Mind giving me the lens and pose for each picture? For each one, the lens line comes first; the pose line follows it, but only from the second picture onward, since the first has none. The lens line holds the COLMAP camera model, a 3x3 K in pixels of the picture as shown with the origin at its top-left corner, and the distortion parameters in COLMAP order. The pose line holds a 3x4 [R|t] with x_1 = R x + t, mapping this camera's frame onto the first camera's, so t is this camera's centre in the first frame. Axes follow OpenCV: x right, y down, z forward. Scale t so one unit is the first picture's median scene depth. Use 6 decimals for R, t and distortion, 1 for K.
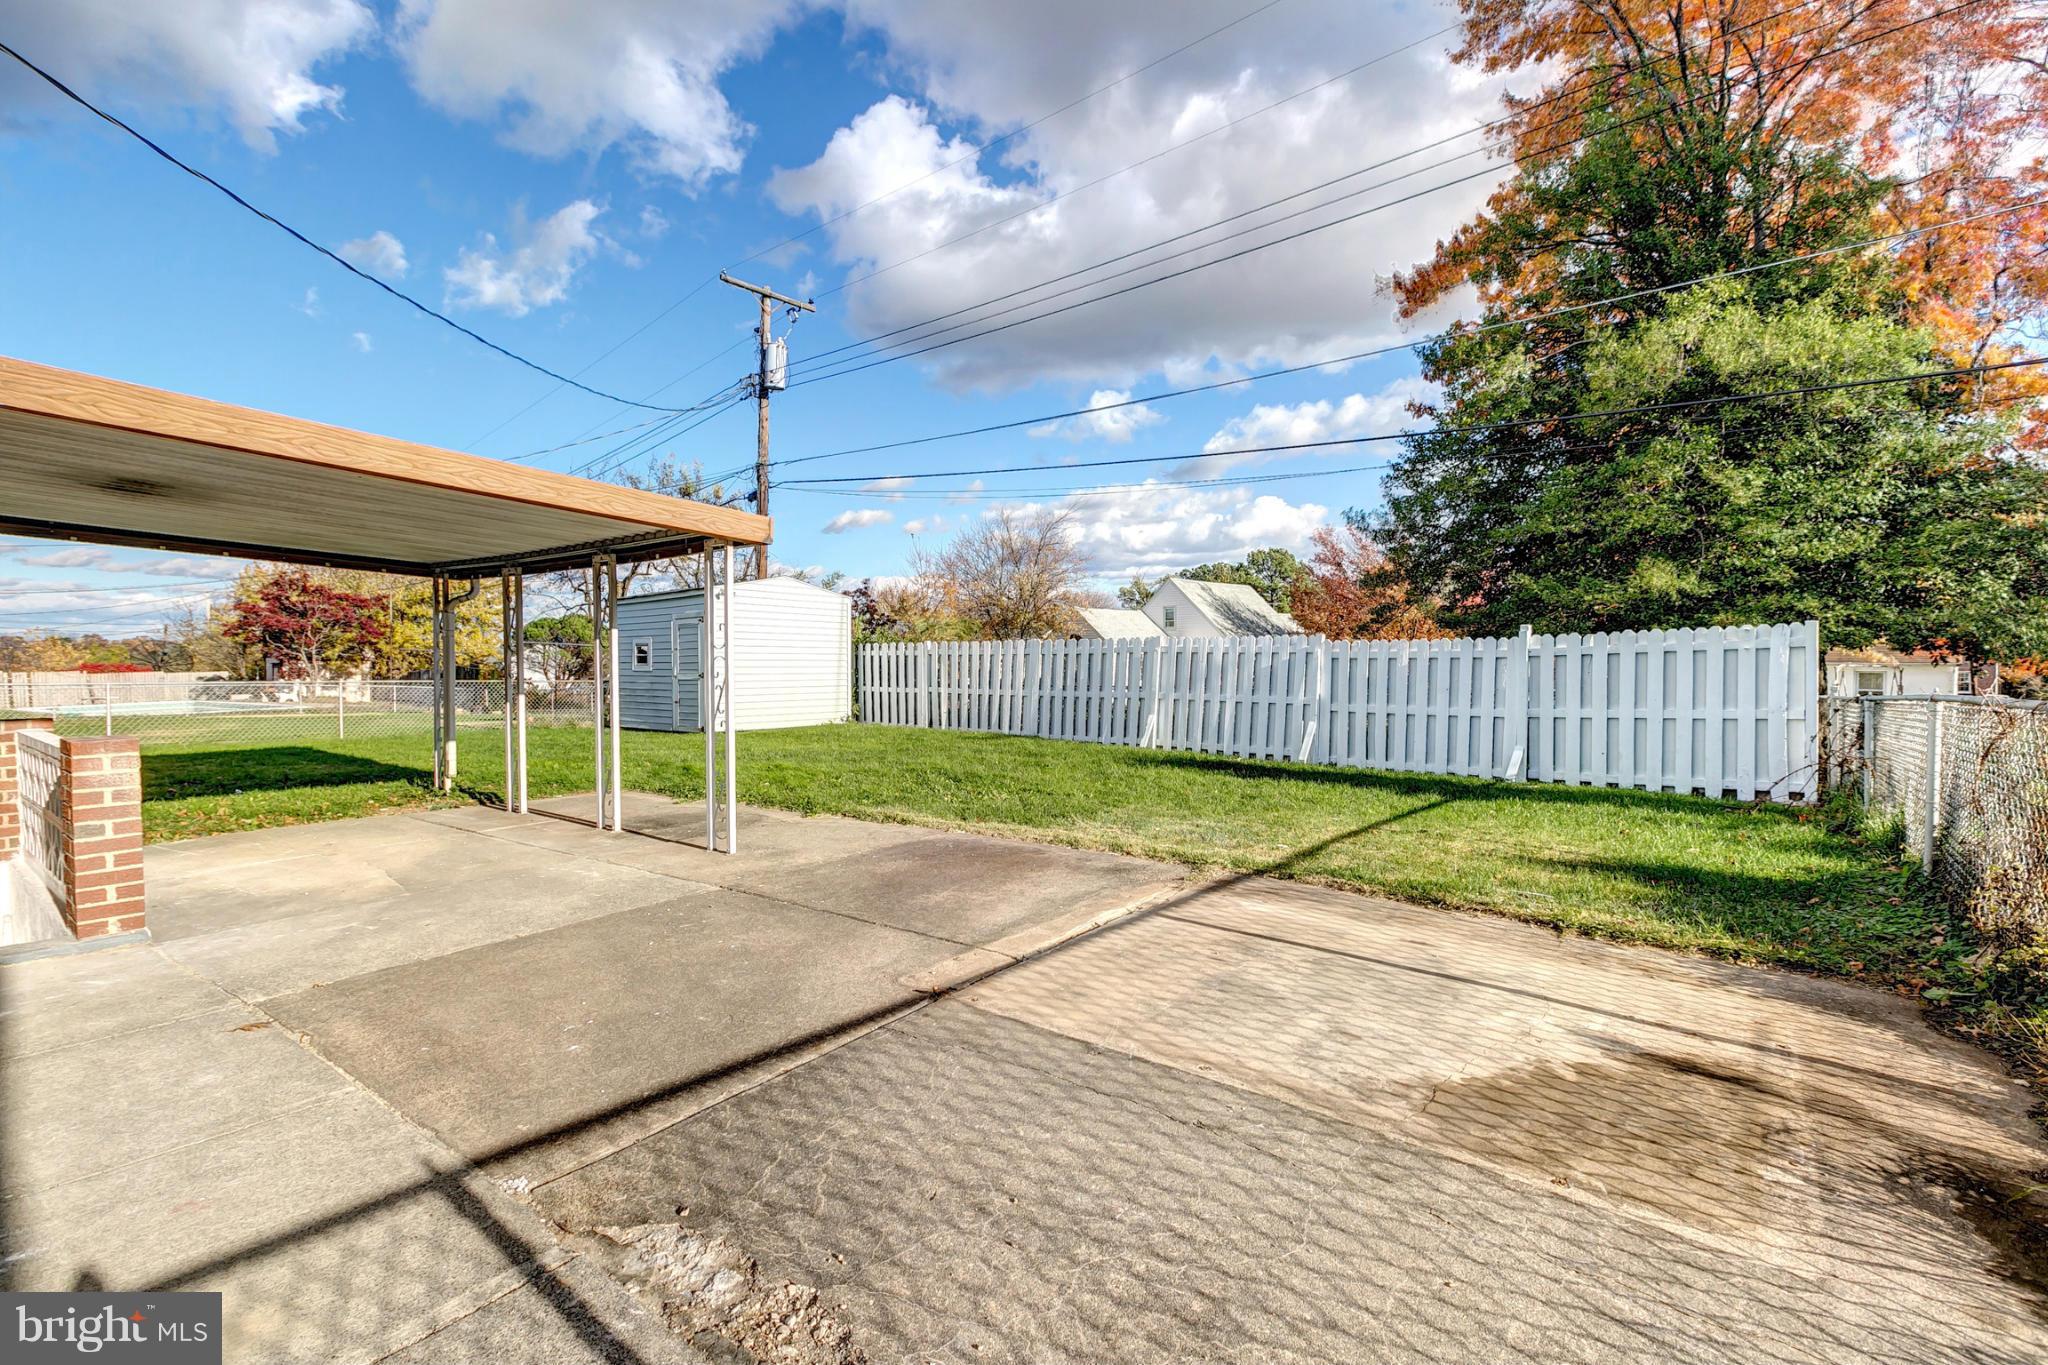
lens RADIAL K [[912.7, 0, 1018.2], [0, 912.7, 672.7], [0, 0, 1]] dist [-0.000391, -0.000184]
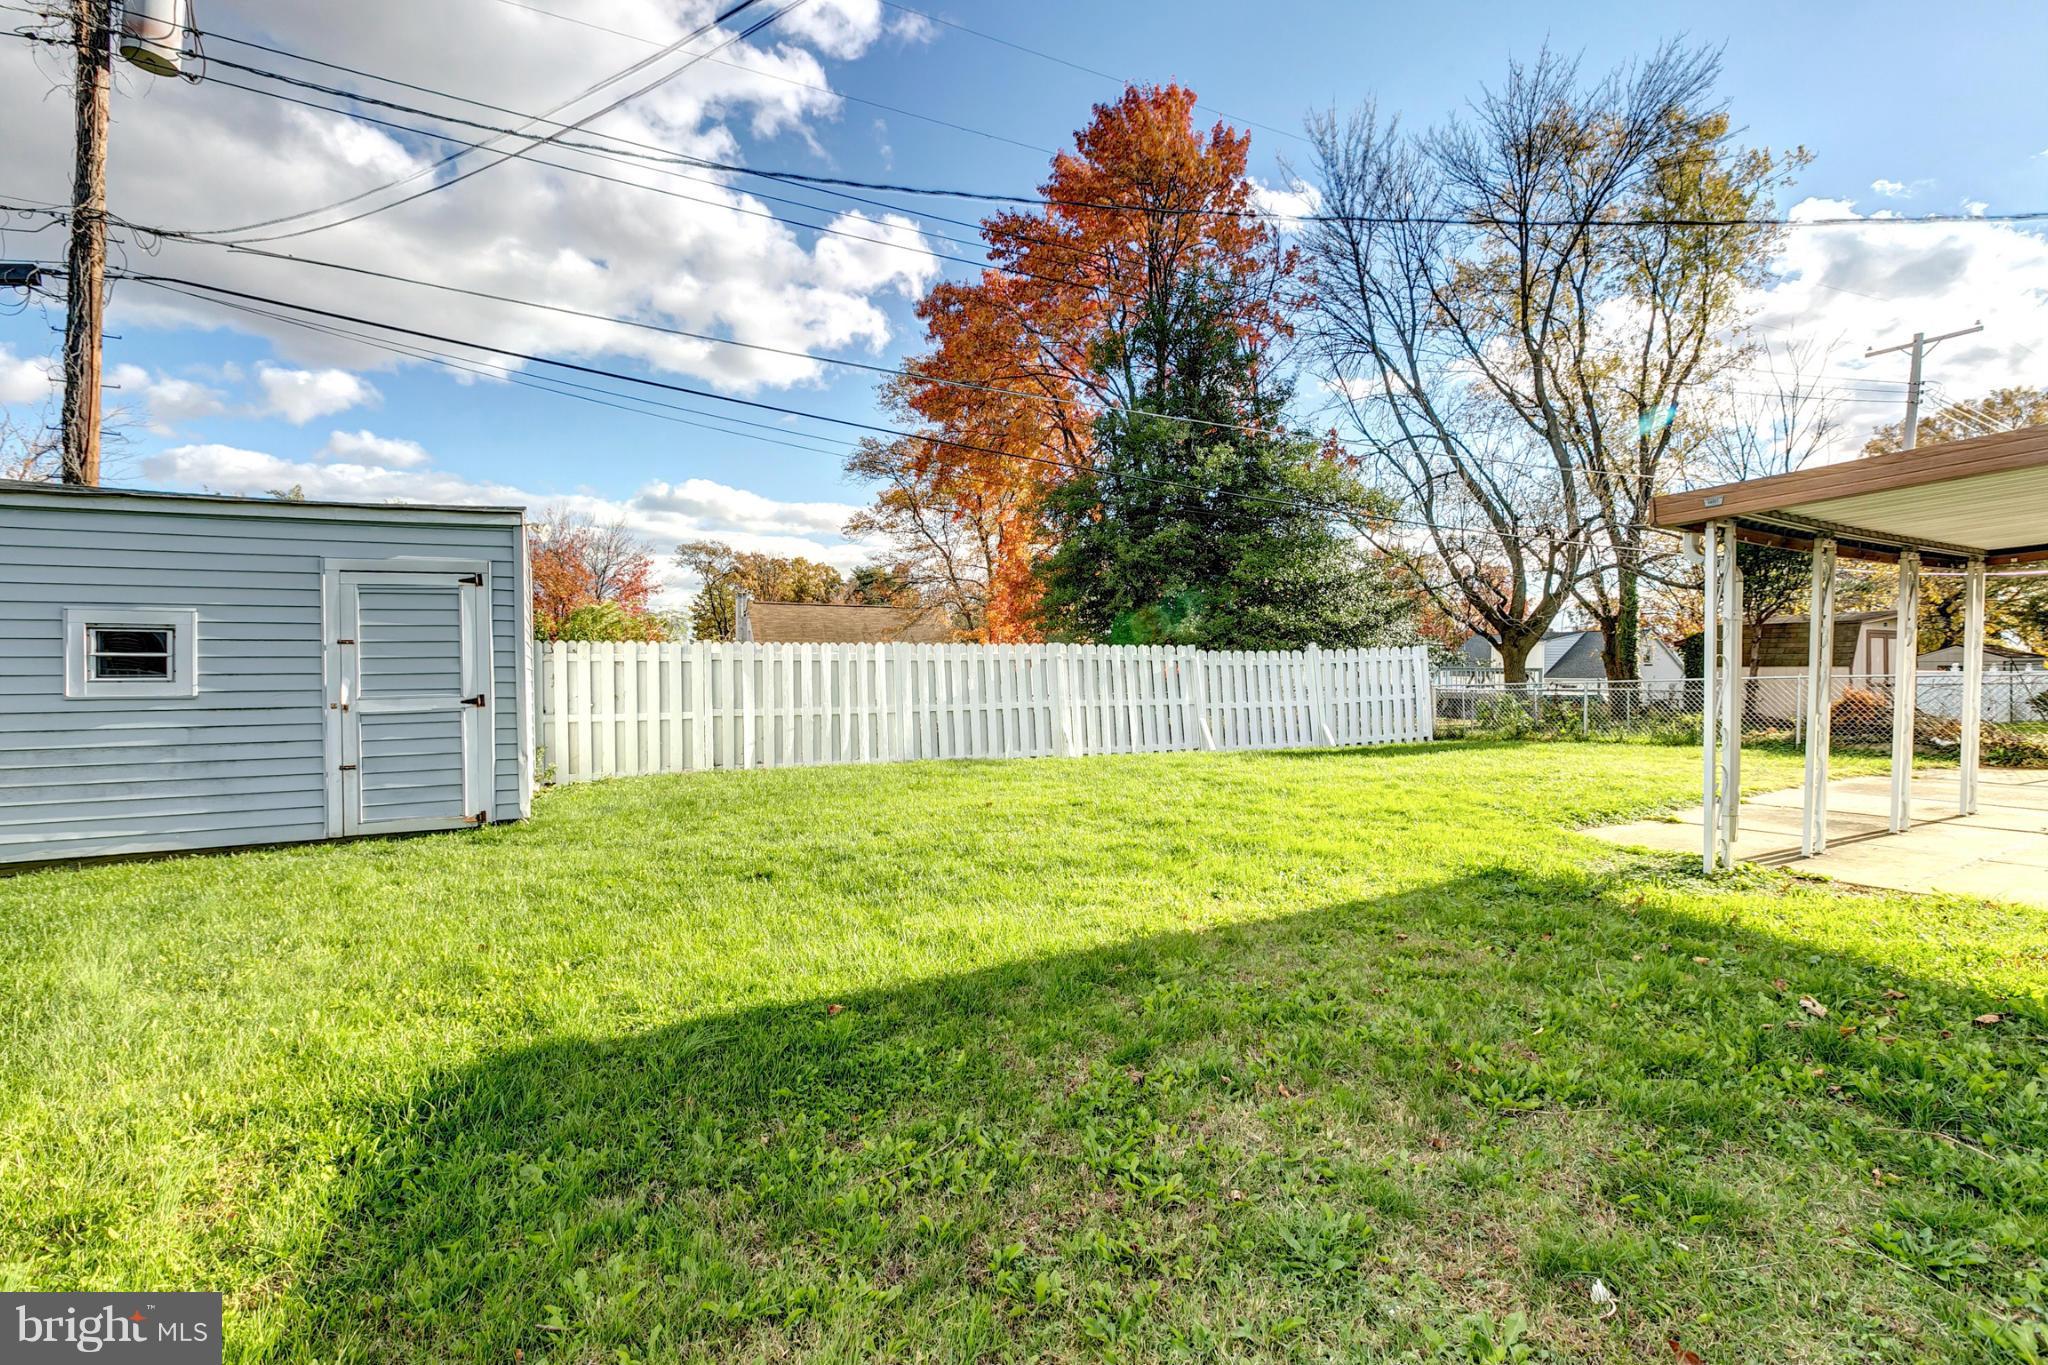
lens RADIAL K [[912.7, 0, 1018.2], [0, 912.7, 672.7], [0, 0, 1]] dist [-0.000391, -0.000184]
pose [[0.415933, -0.005304, 0.909380, -0.608089], [0.012636, 0.999920, 0.000053, -0.007207], [-0.909307, 0.011469, 0.415967, 0.517681]]
